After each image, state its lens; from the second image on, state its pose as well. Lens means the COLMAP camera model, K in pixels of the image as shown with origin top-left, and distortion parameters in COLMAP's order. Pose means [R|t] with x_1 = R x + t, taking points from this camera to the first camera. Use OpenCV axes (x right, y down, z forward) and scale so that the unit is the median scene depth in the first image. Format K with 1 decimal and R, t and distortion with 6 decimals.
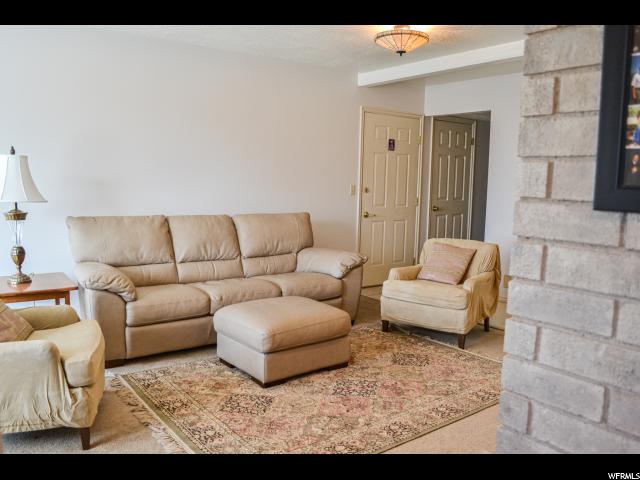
lens RADIAL K [[519.2, 0, 311.3], [0, 519.2, 238.1], [0, 0, 1]] dist [-0.071578, -0.001755]
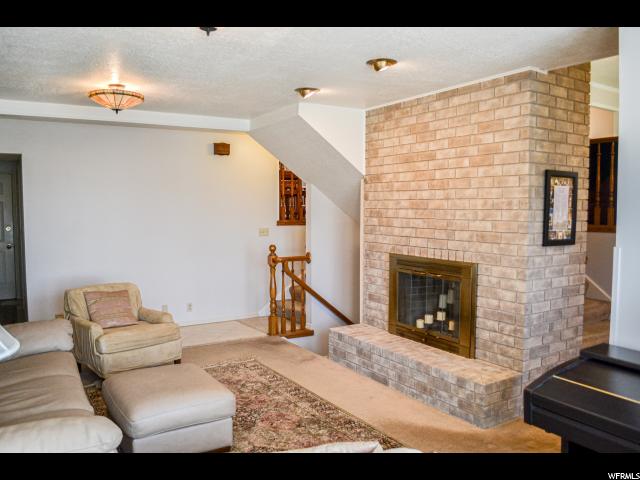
lens RADIAL K [[519.2, 0, 311.3], [0, 519.2, 238.1], [0, 0, 1]] dist [-0.071578, -0.001755]
pose [[0.104168, -0.088266, 0.990635, -1.171959], [0.113996, 0.990549, 0.076271, -0.207235], [-0.988005, 0.104984, 0.113246, 0.764687]]
